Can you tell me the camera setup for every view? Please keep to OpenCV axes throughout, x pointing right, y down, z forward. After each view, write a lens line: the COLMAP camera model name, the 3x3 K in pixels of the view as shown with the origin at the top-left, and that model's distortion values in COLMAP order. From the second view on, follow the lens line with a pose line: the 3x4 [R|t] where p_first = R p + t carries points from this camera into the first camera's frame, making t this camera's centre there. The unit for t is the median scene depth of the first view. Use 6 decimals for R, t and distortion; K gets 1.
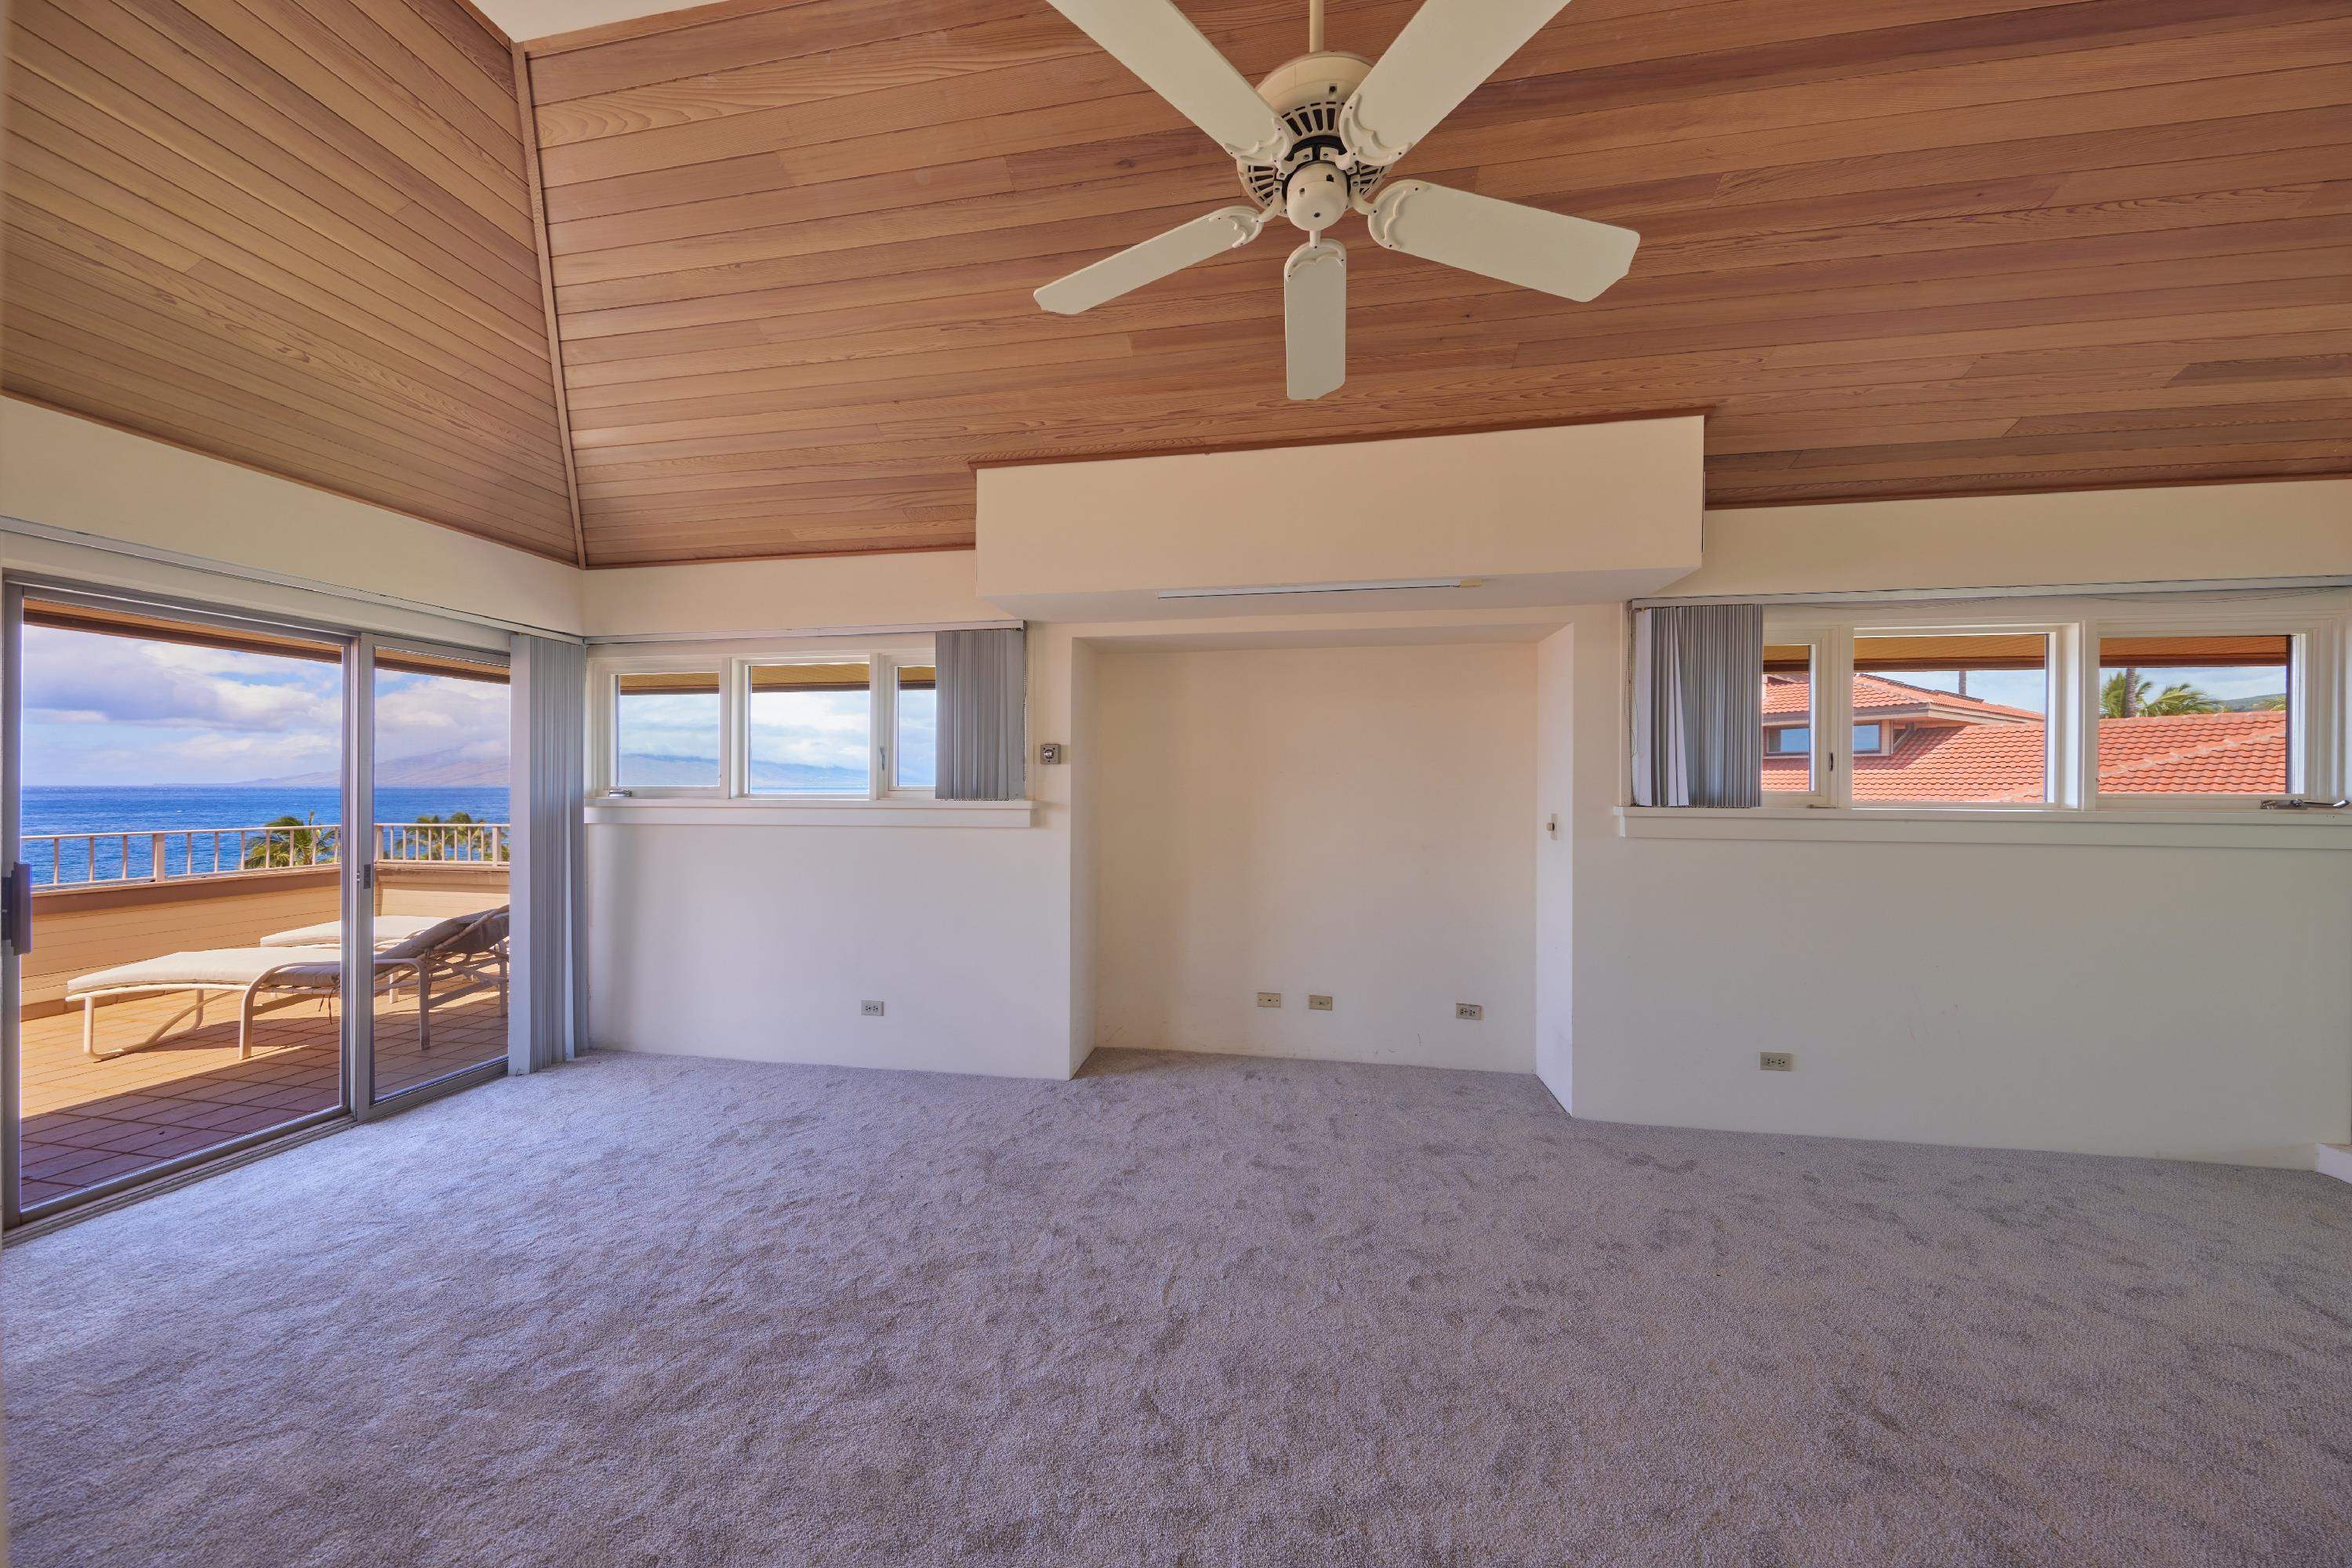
lens RADIAL K [[737.9, 0, 1181.2], [0, 737.9, 782.0], [0, 0, 1]] dist [-0.009971, -0.000253]
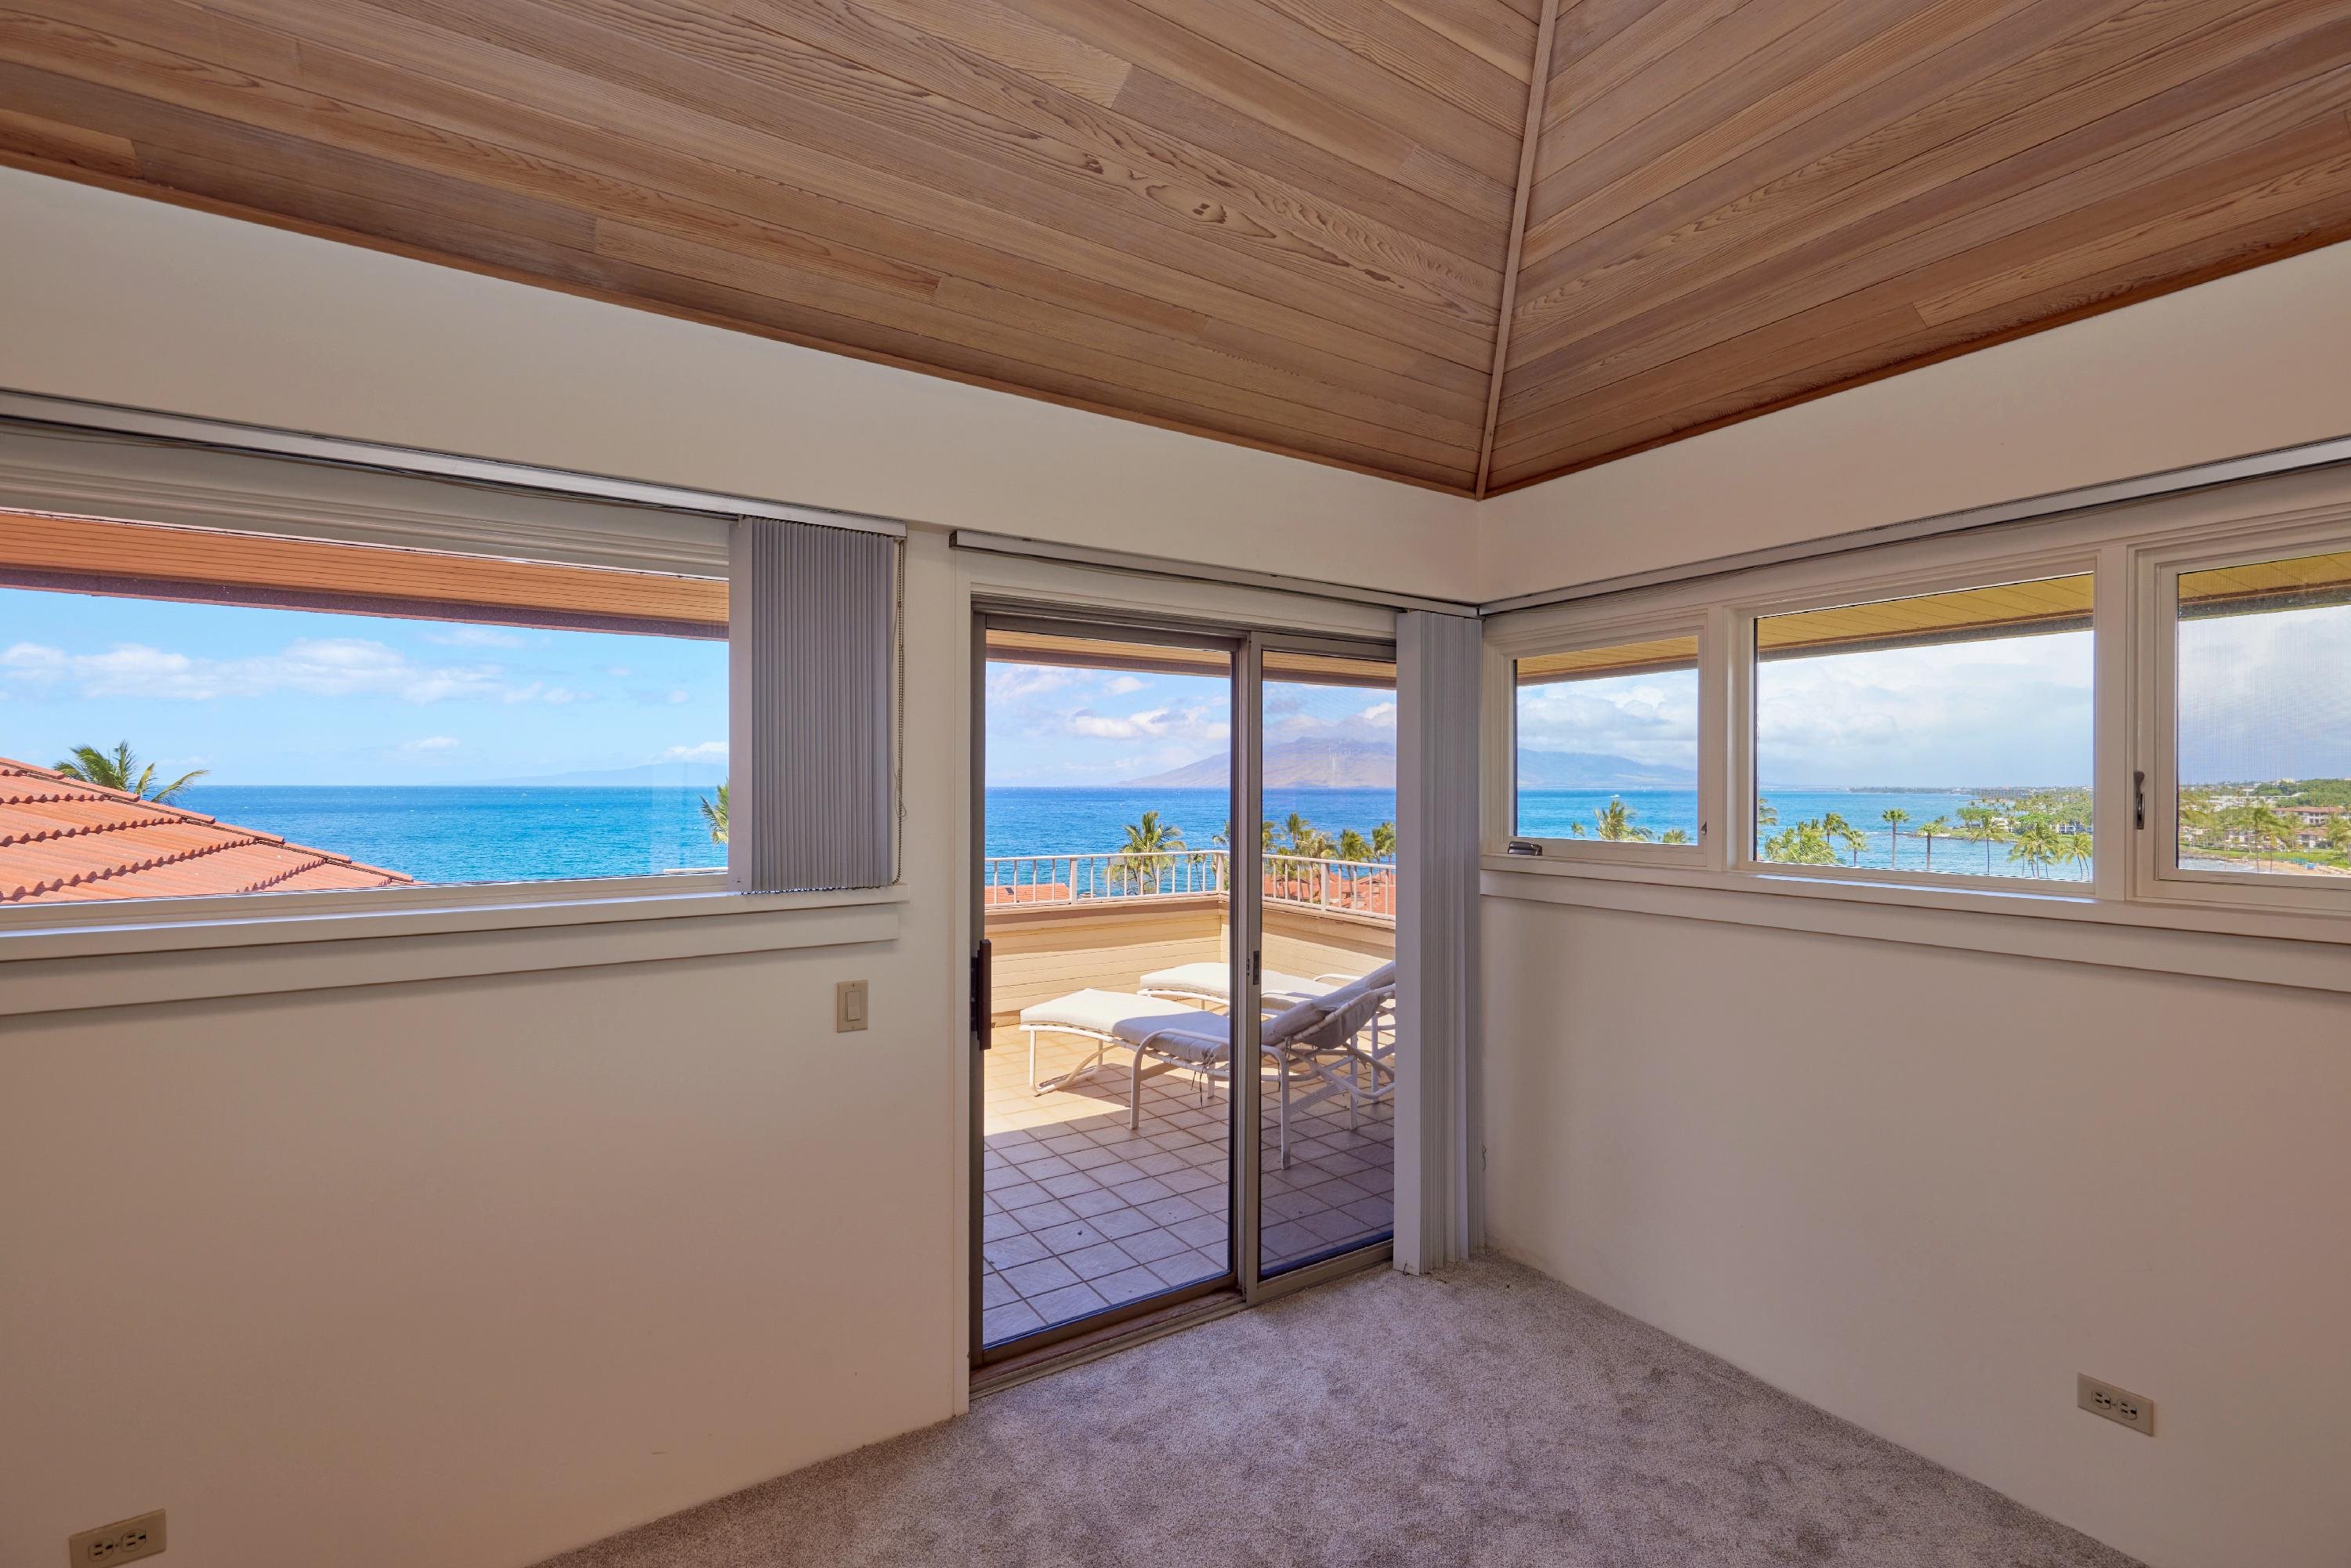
lens RADIAL K [[1008.7, 0, 1173.9], [0, 1008.7, 780.8], [0, 0, 1]] dist [-0.001836, -0.000061]
pose [[0.661522, -0.003126, -0.749919, -0.351420], [0.001042, 0.999994, -0.003249, -0.044058], [0.749925, 0.001367, 0.661522, 0.230316]]
